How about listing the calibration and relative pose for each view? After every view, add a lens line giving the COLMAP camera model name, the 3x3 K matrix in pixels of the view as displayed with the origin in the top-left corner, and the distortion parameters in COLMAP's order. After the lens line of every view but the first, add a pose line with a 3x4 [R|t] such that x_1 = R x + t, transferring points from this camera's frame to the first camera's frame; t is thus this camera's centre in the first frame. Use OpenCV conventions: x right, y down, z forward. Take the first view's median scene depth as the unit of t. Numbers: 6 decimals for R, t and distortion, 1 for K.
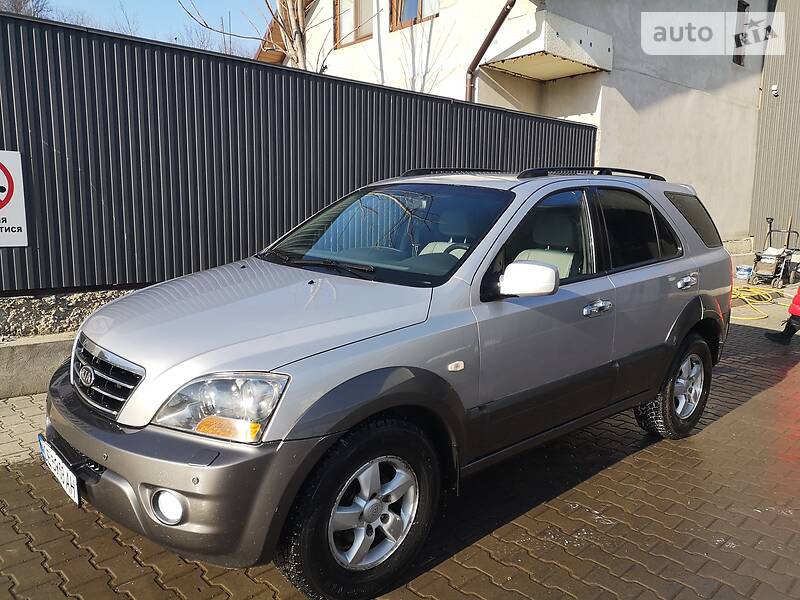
lens RADIAL K [[622.1, 0, 400.0], [0, 622.1, 300.0], [0, 0, 1]] dist [0.026664, -0.002871]
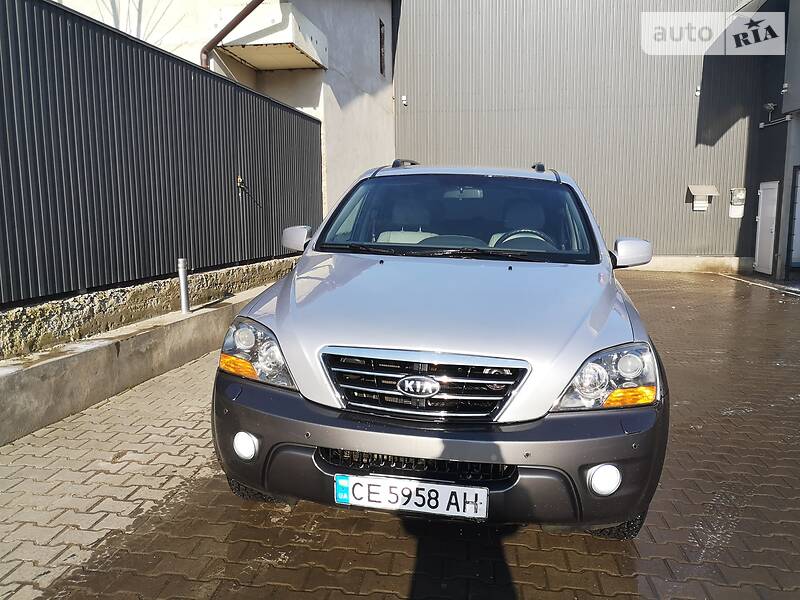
lens RADIAL K [[637.2, 0, 400.0], [0, 637.2, 300.0], [0, 0, 1]] dist [-0.001602, -0.029473]
pose [[0.776928, -0.100028, 0.621593, -0.286659], [0.092342, 0.994726, 0.044655, -0.011846], [-0.622781, 0.022706, 0.782067, 0.083613]]
